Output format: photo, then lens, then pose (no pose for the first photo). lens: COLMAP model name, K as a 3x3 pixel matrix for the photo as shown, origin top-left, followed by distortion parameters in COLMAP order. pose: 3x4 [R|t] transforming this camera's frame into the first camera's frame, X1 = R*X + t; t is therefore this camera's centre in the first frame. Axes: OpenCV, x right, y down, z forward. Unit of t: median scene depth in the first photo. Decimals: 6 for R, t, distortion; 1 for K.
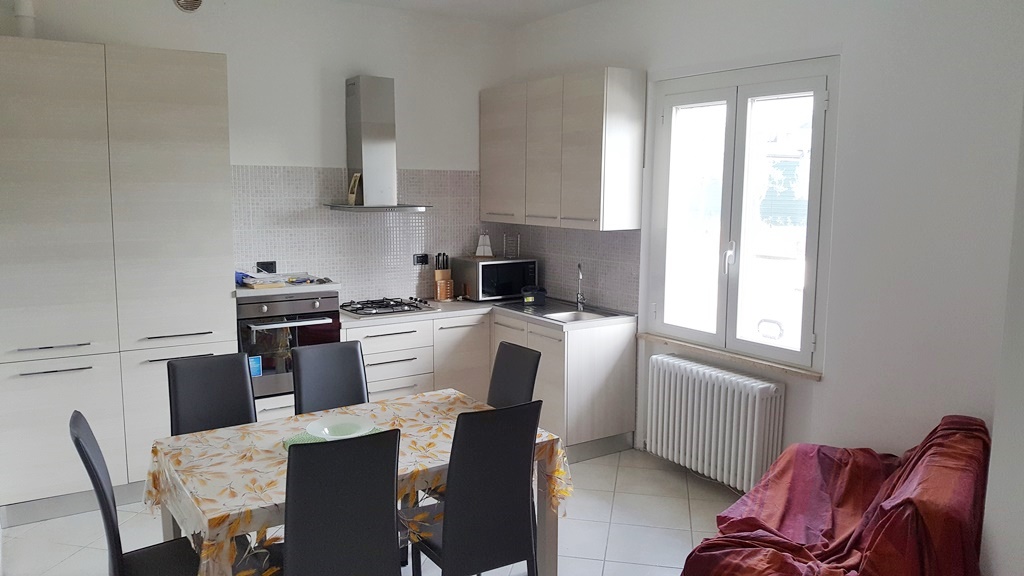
lens RADIAL K [[767.1, 0, 512.0], [0, 767.1, 288.0], [0, 0, 1]] dist [0.226338, -0.482519]
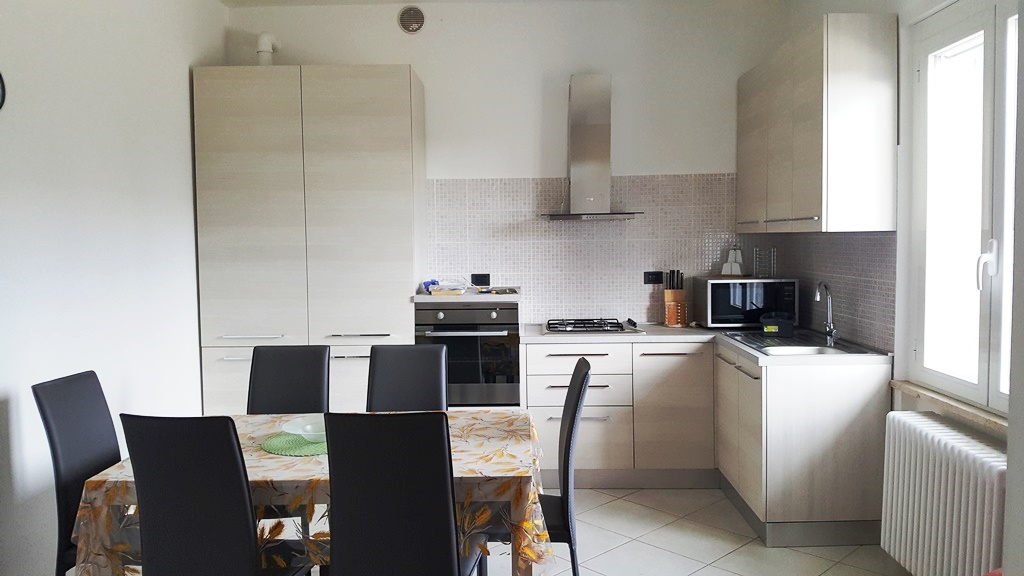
lens RADIAL K [[767.1, 0, 512.0], [0, 767.1, 288.0], [0, 0, 1]] dist [0.226338, -0.482519]
pose [[0.817643, 0.020281, -0.575368, 0.280964], [-0.059429, 0.997014, -0.049311, 0.029975], [0.572650, 0.074512, 0.816407, 0.216804]]
